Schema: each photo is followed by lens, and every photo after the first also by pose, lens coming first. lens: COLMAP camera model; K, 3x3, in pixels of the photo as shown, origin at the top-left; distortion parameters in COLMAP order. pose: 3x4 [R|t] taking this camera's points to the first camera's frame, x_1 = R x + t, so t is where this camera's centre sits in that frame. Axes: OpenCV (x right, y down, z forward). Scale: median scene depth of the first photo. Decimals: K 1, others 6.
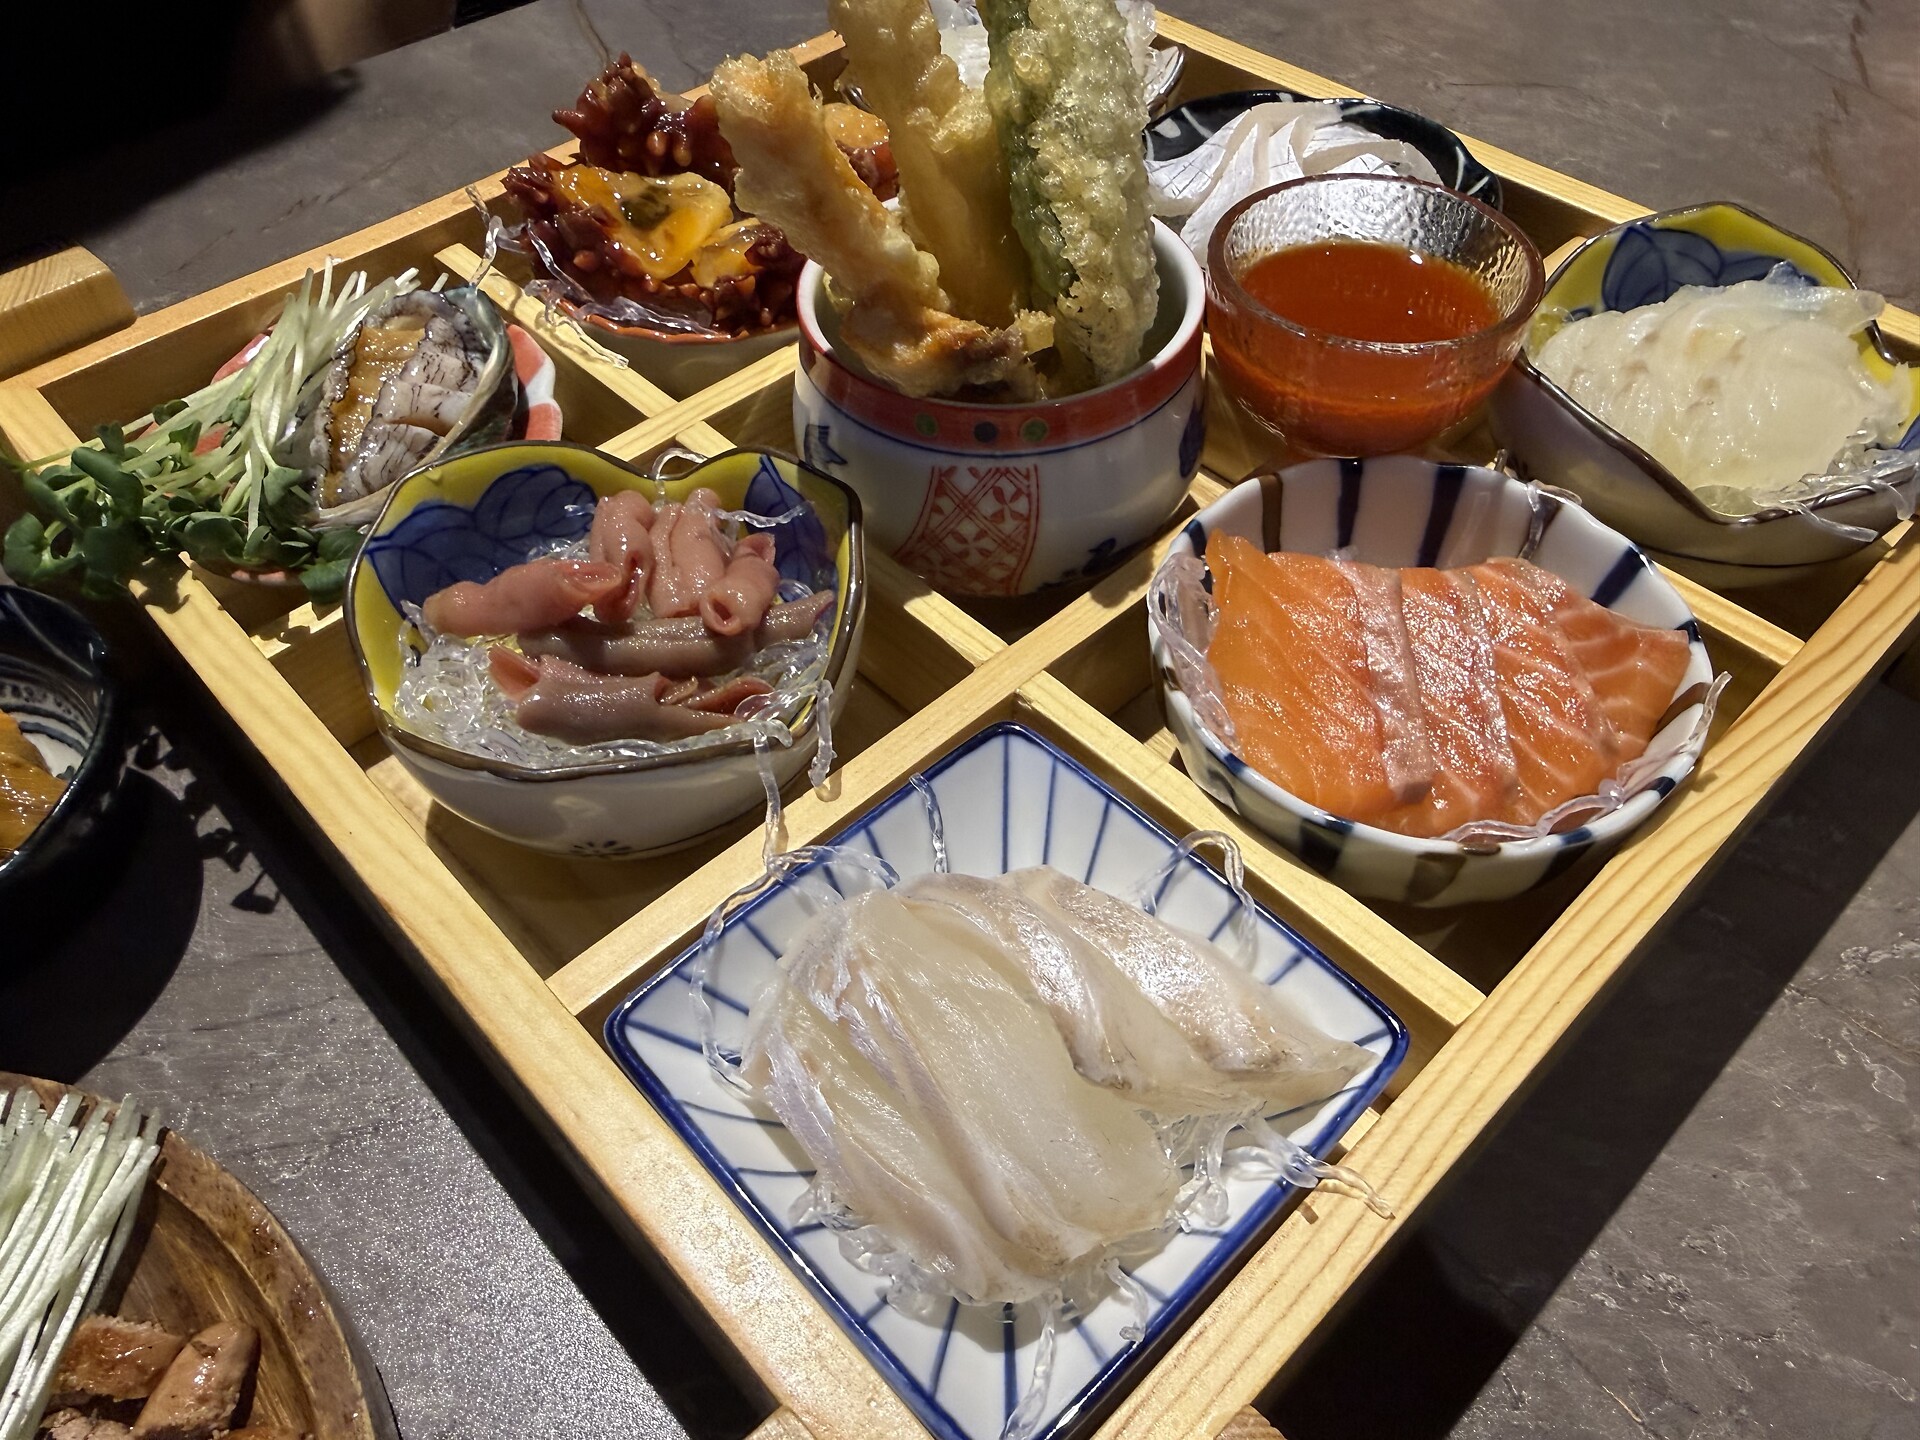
lens RADIAL K [[1389.3, 0, 964.9], [0, 1389.3, 725.9], [0, 0, 1]] dist [-0.033121, 0.023481]
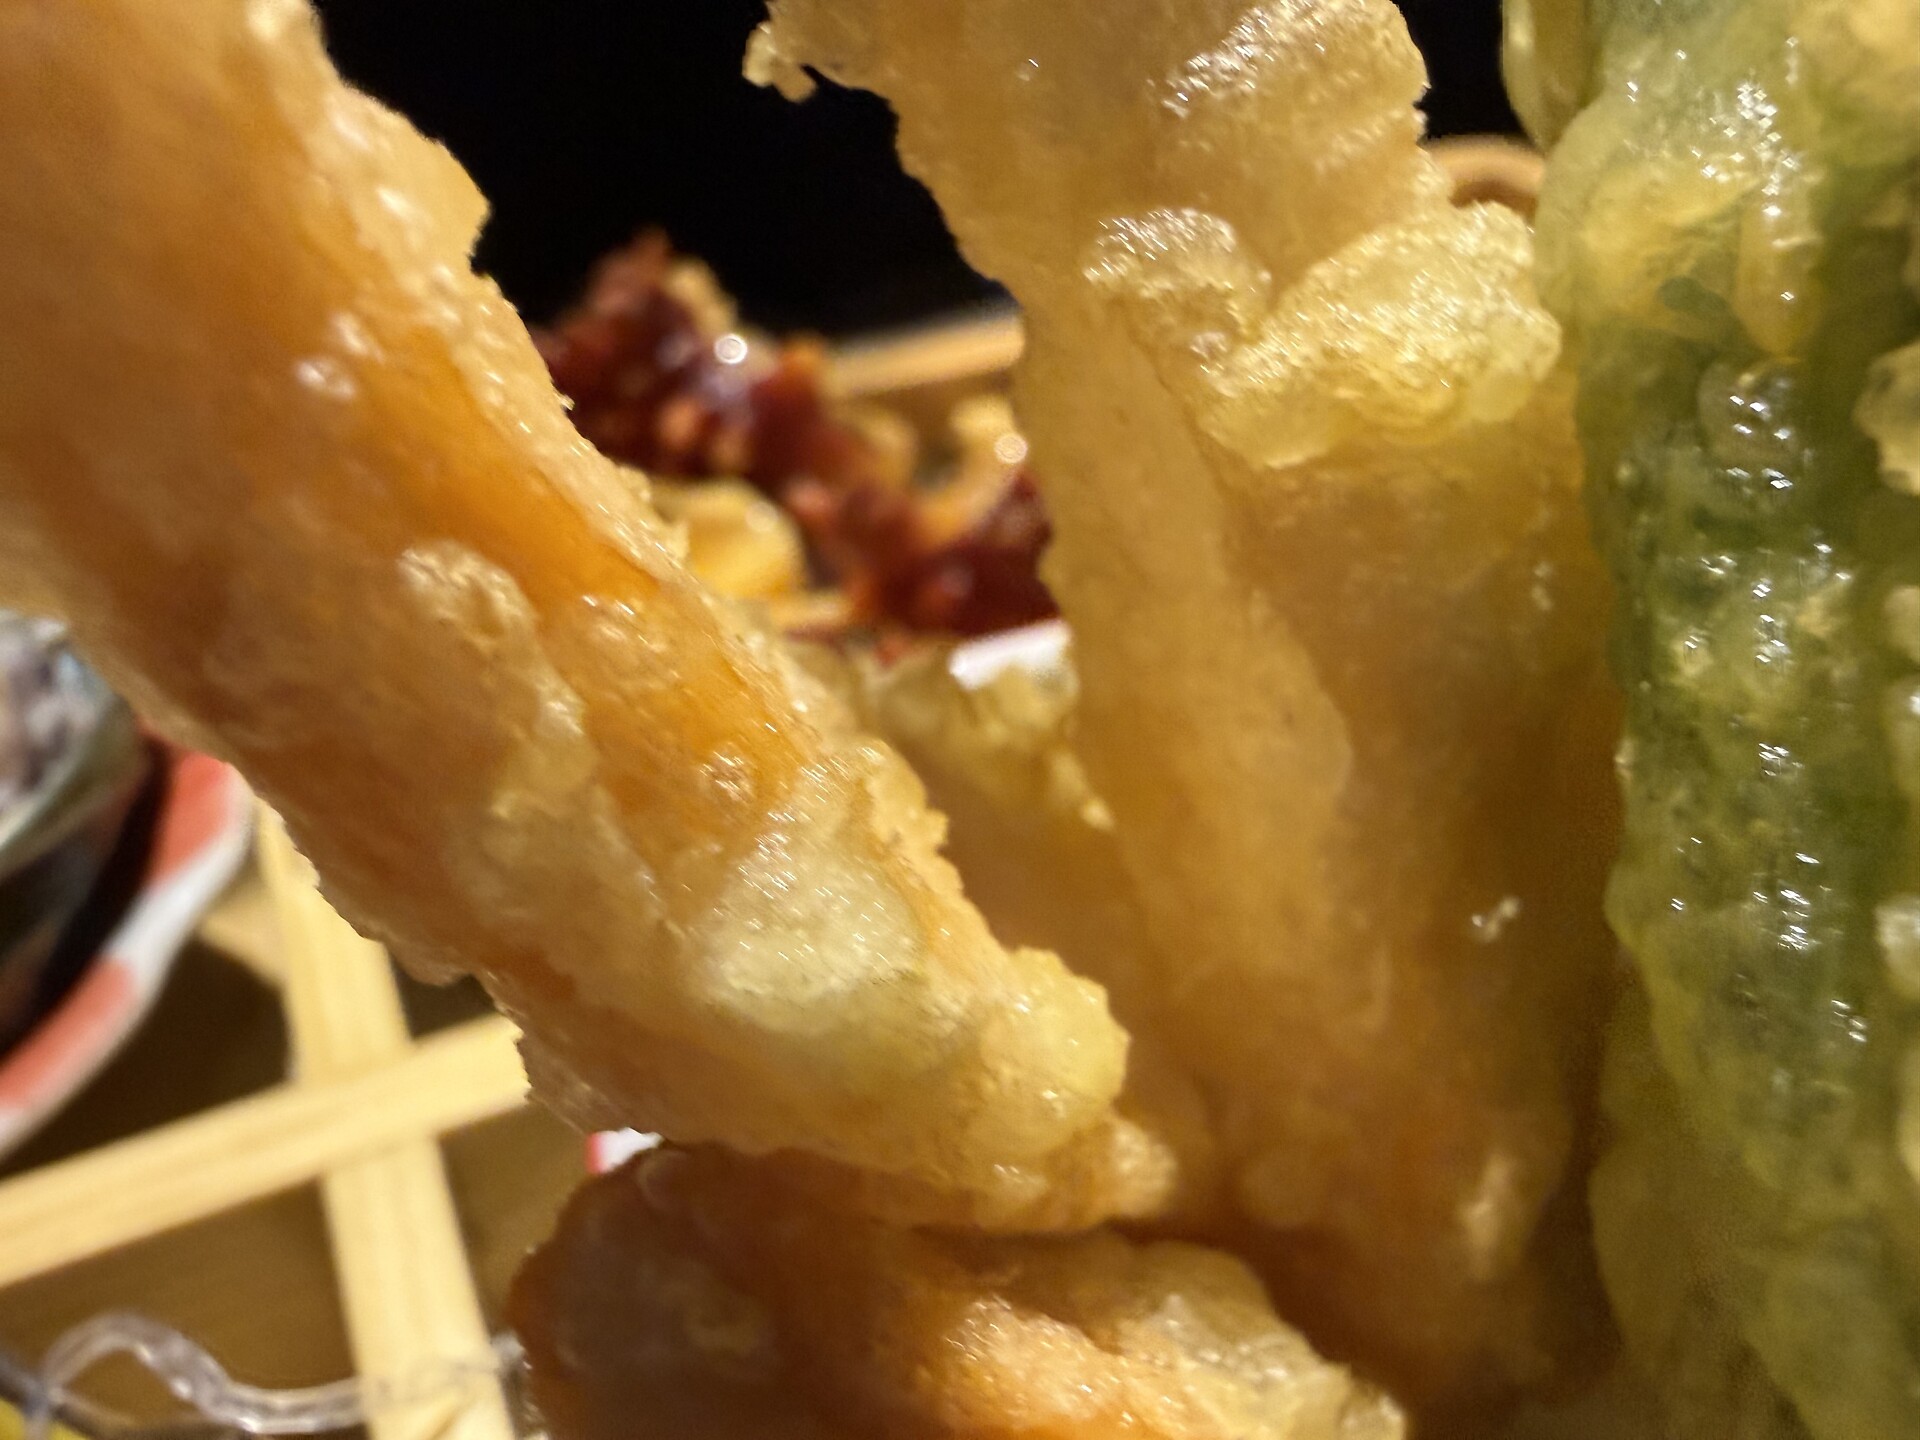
lens RADIAL K [[1389.3, 0, 954.2], [0, 1389.3, 720.6], [0, 0, 1]] dist [-0.033121, 0.023481]
pose [[0.954170, 0.185012, -0.235222, -0.005660], [-0.240630, 0.941618, -0.235486, -0.333463], [0.177921, 0.281295, 0.942983, 0.838660]]
